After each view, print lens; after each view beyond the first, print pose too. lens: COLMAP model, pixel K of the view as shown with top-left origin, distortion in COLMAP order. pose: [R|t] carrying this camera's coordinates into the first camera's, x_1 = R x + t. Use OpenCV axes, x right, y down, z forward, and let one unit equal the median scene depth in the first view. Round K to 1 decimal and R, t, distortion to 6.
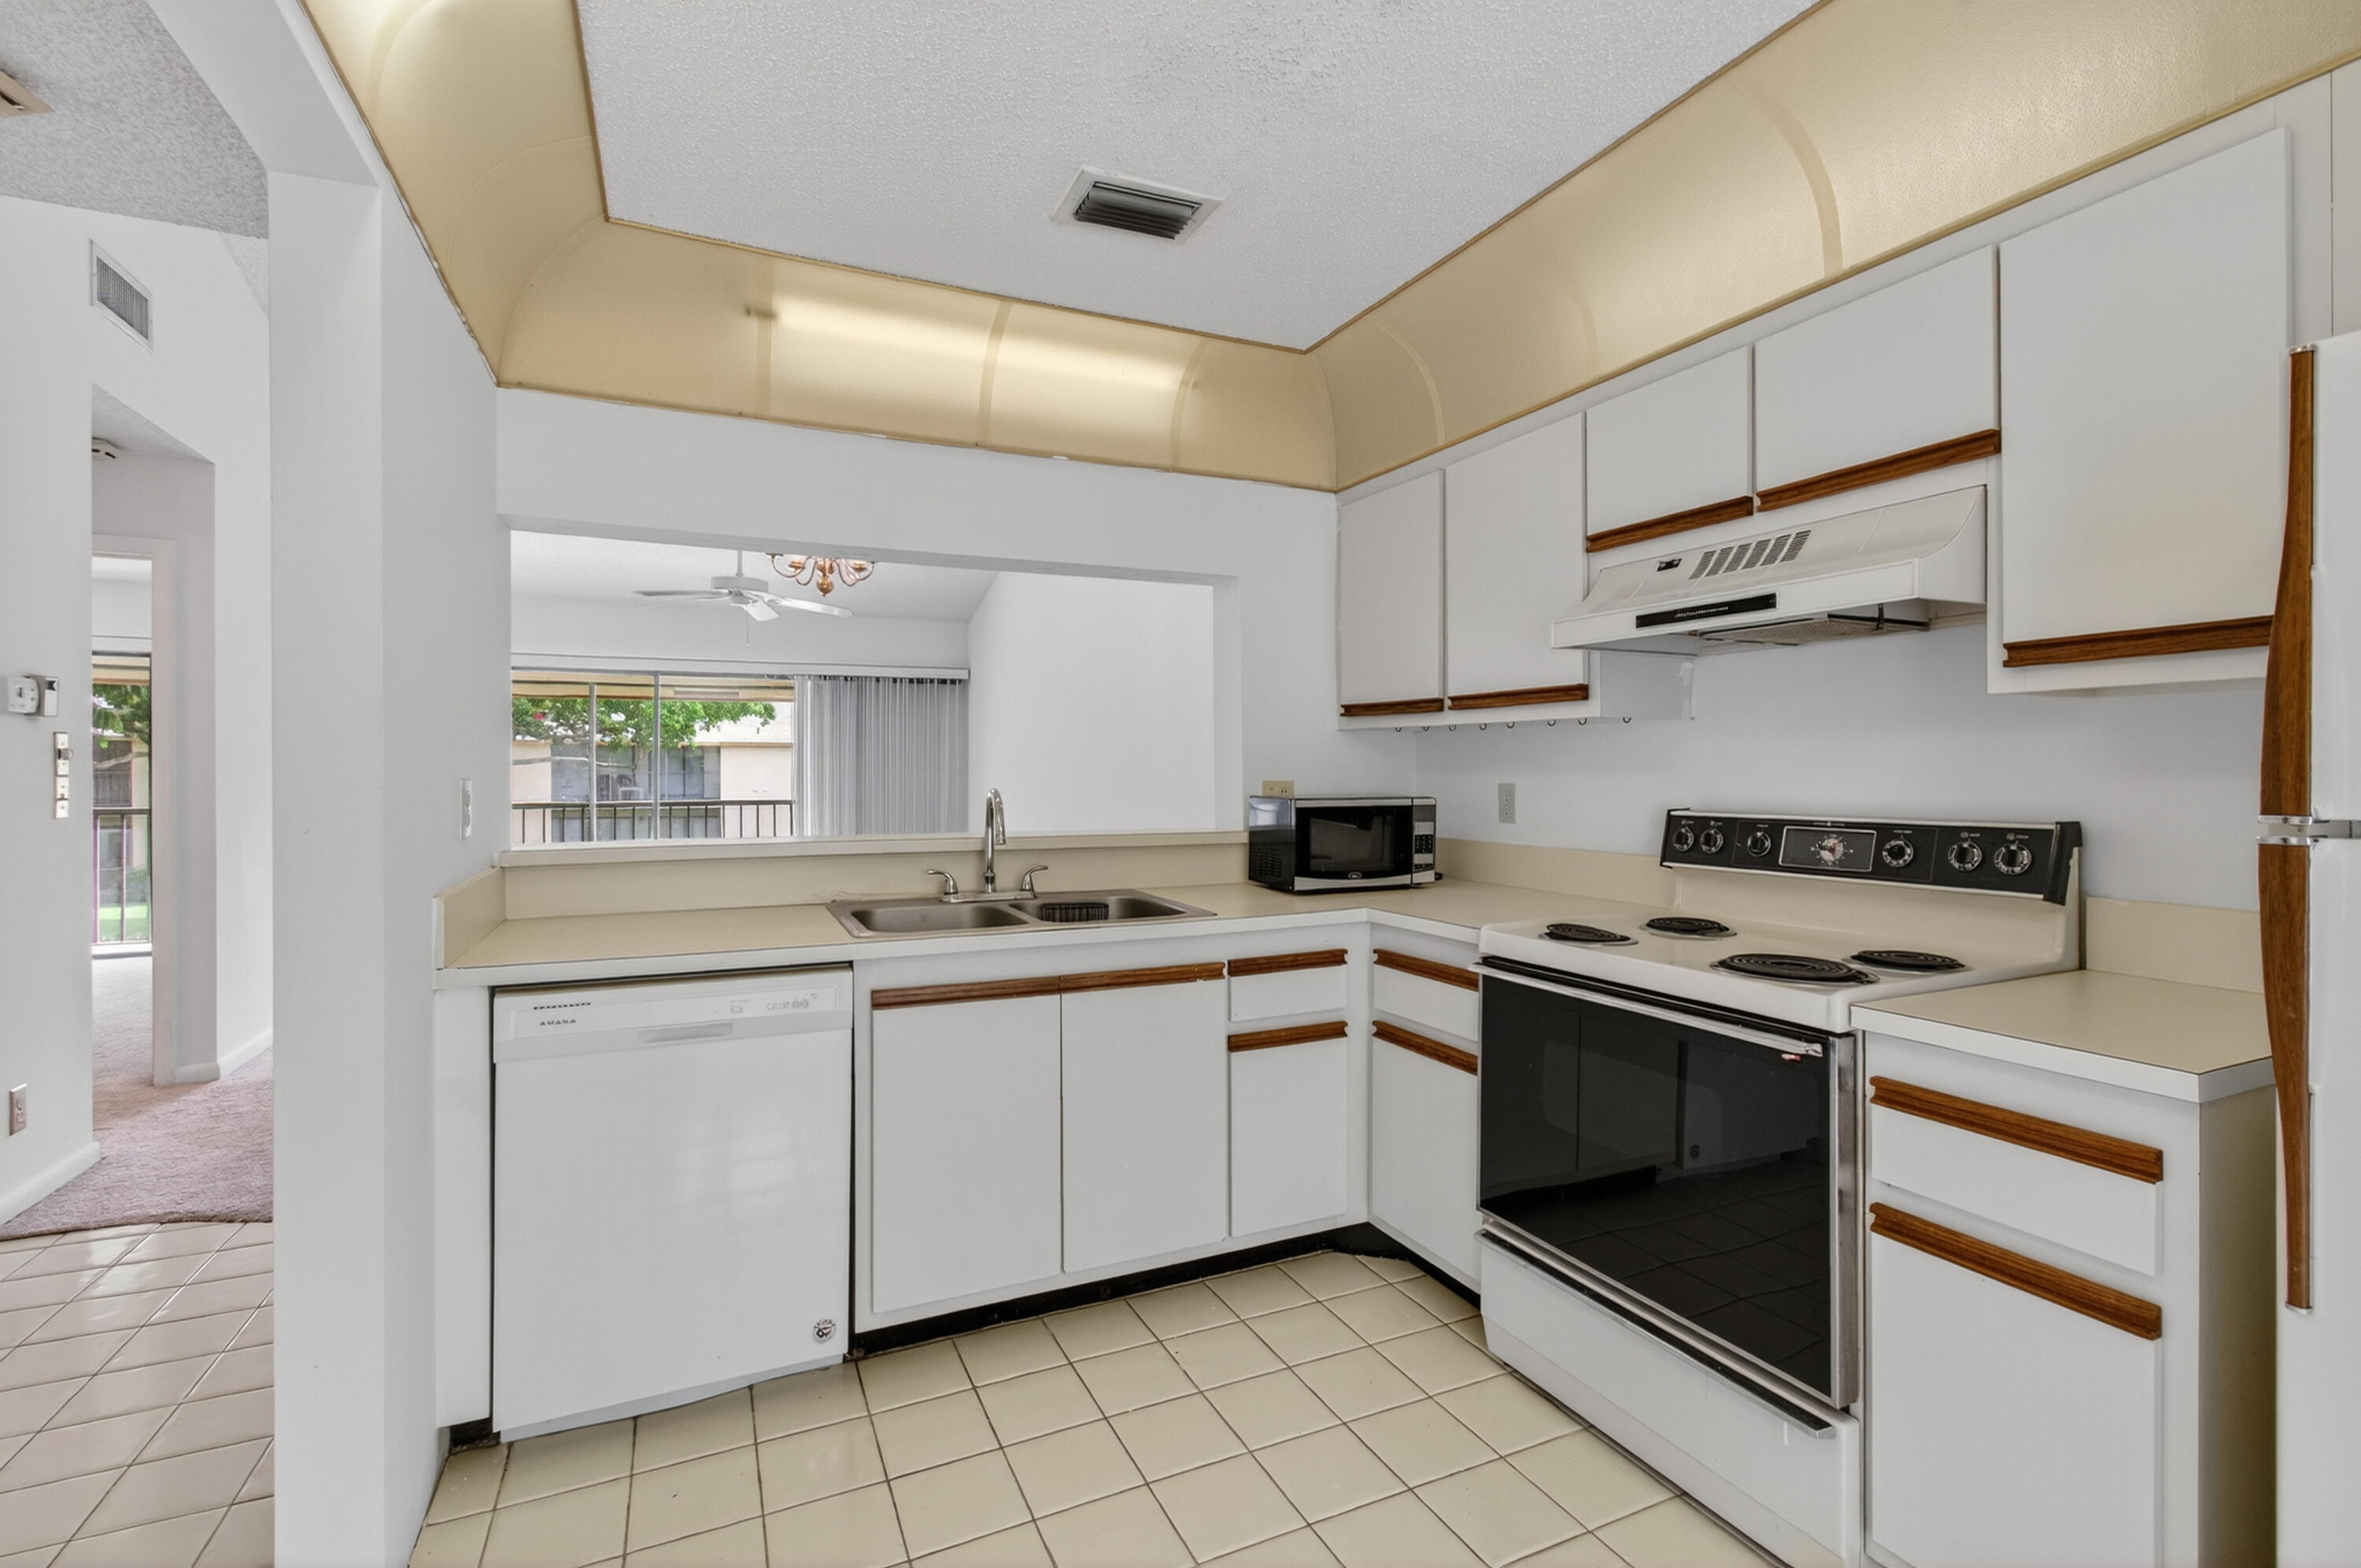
lens RADIAL K [[1068.3, 0, 1191.6], [0, 1068.3, 777.4], [0, 0, 1]] dist [-0.001041, 0.018095]
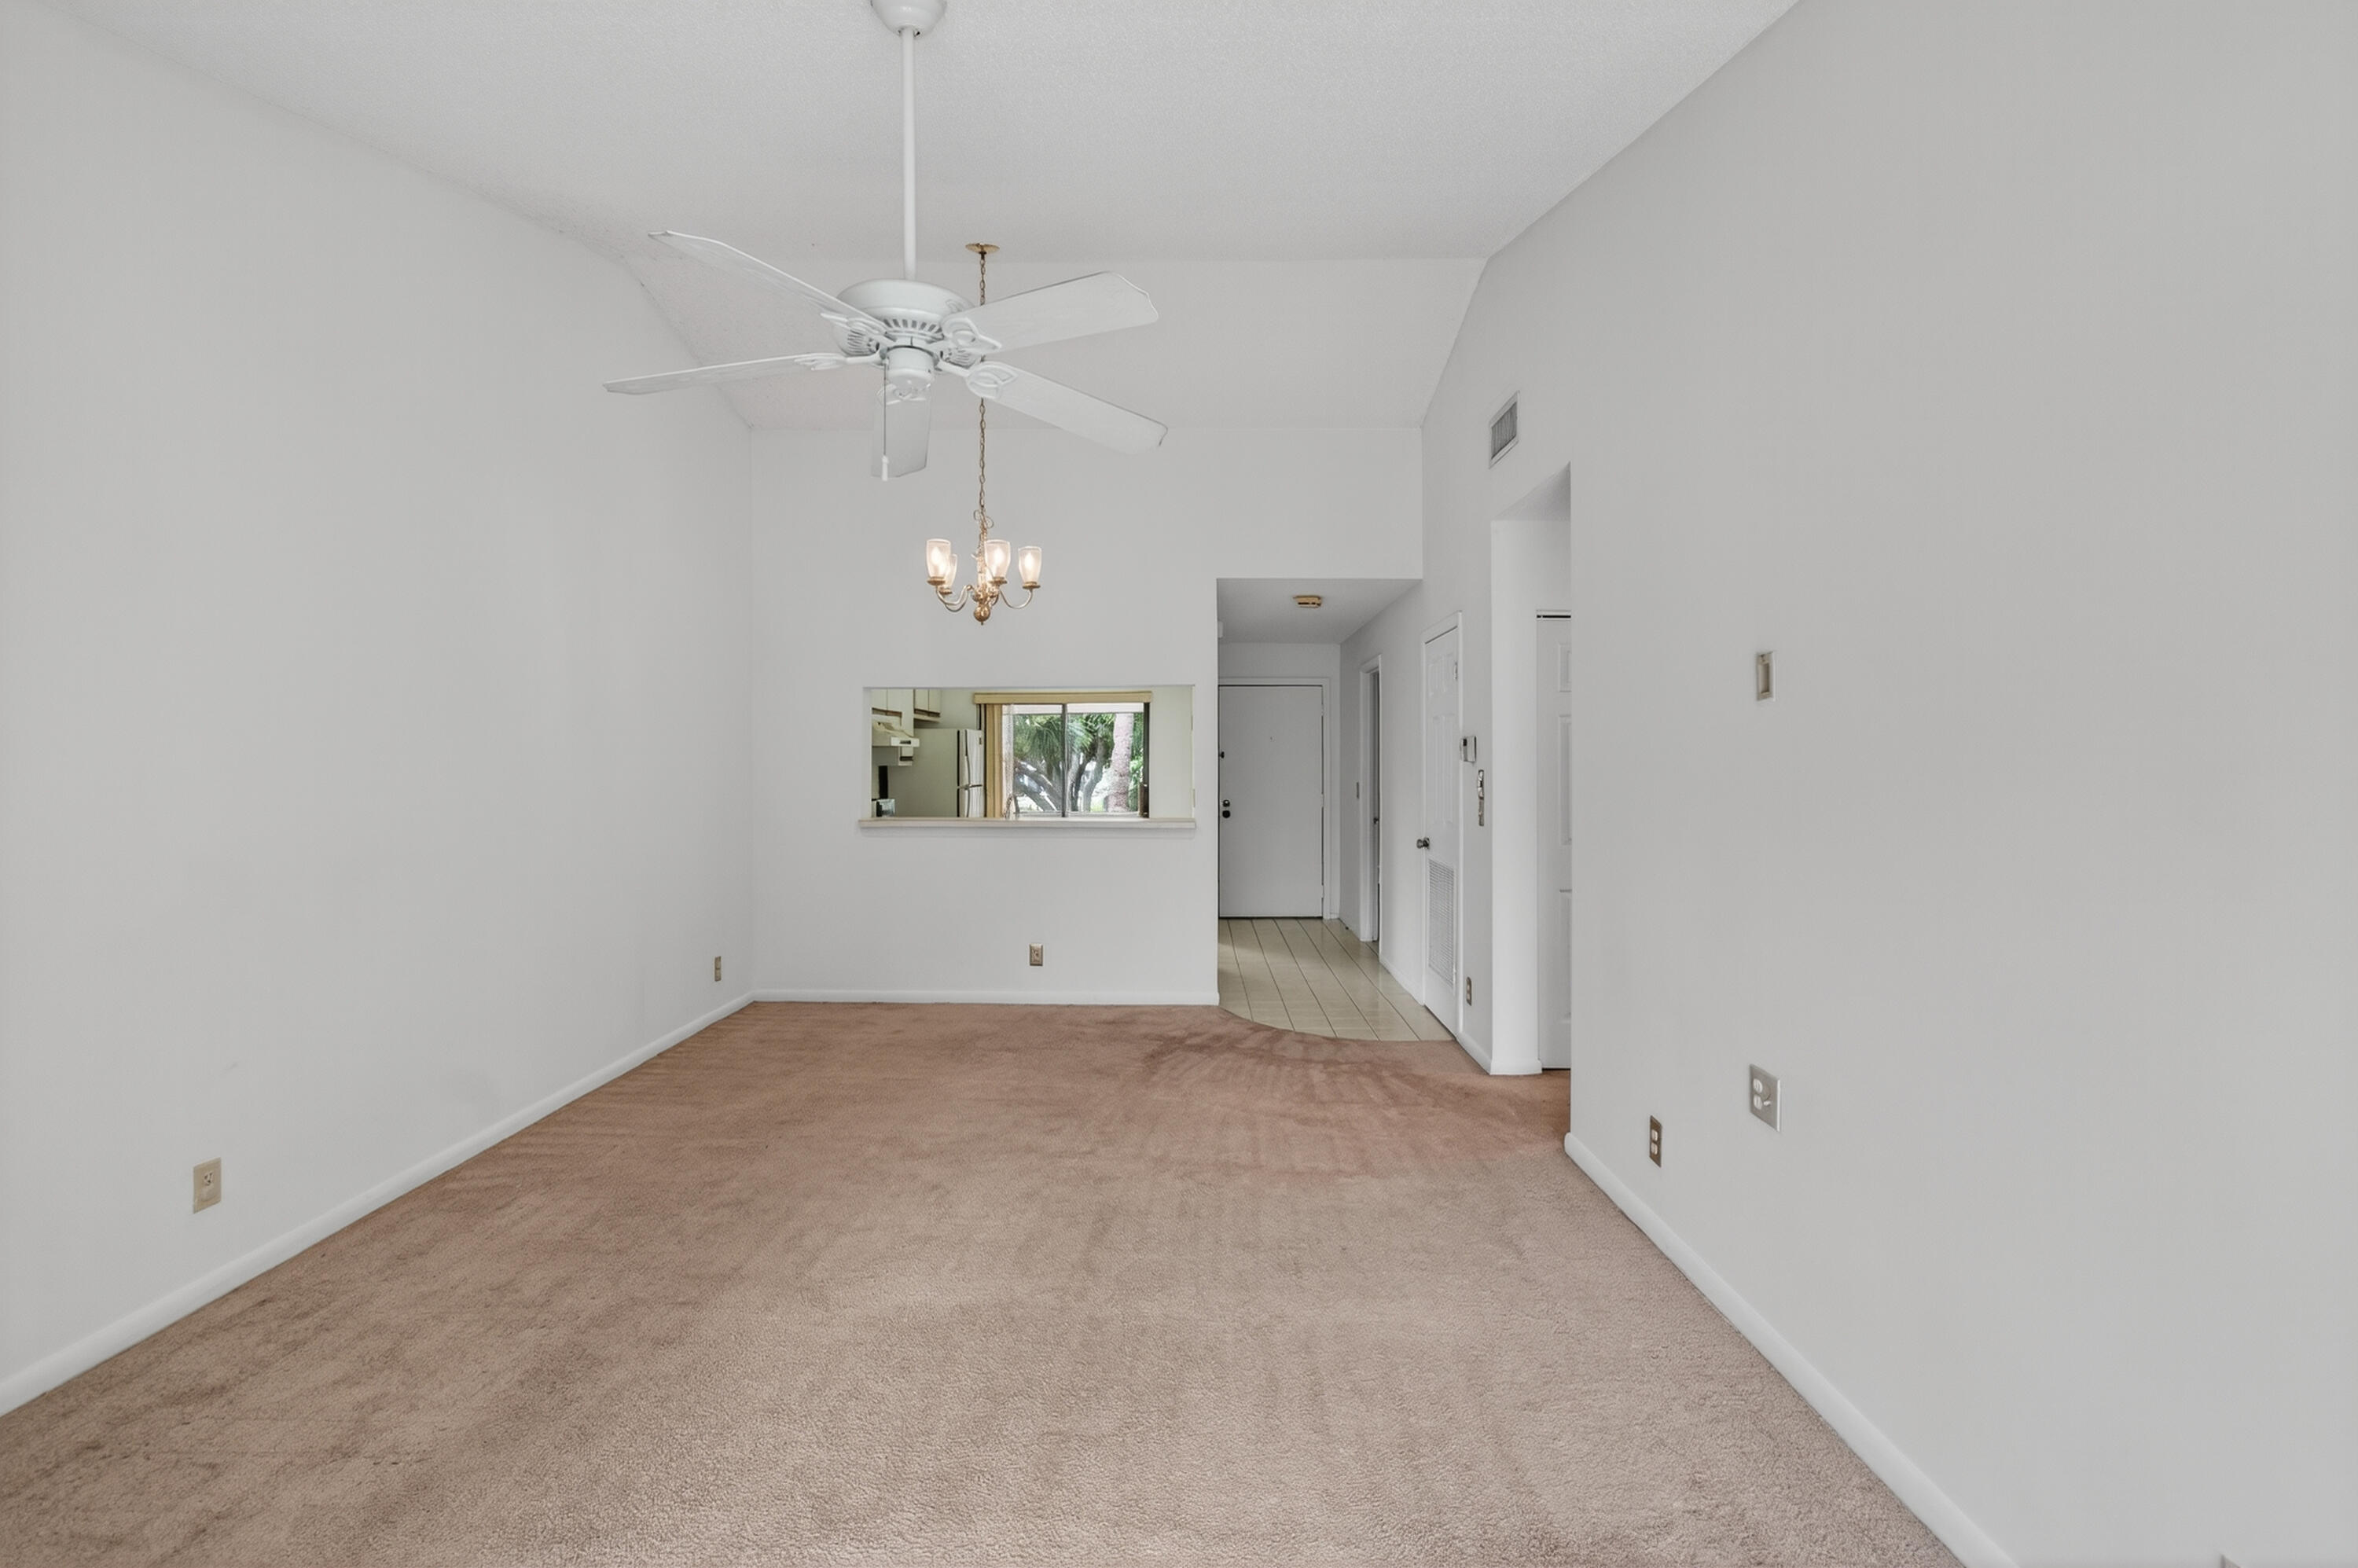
lens RADIAL K [[1039.8, 0, 1172.2], [0, 1039.8, 767.7], [0, 0, 1]] dist [-0.004372, 0.000240]
pose [[-0.902376, -0.001398, 0.430947, -1.914900], [0.005028, 0.999892, 0.013774, -0.102928], [-0.430920, 0.014596, -0.902272, 3.777196]]
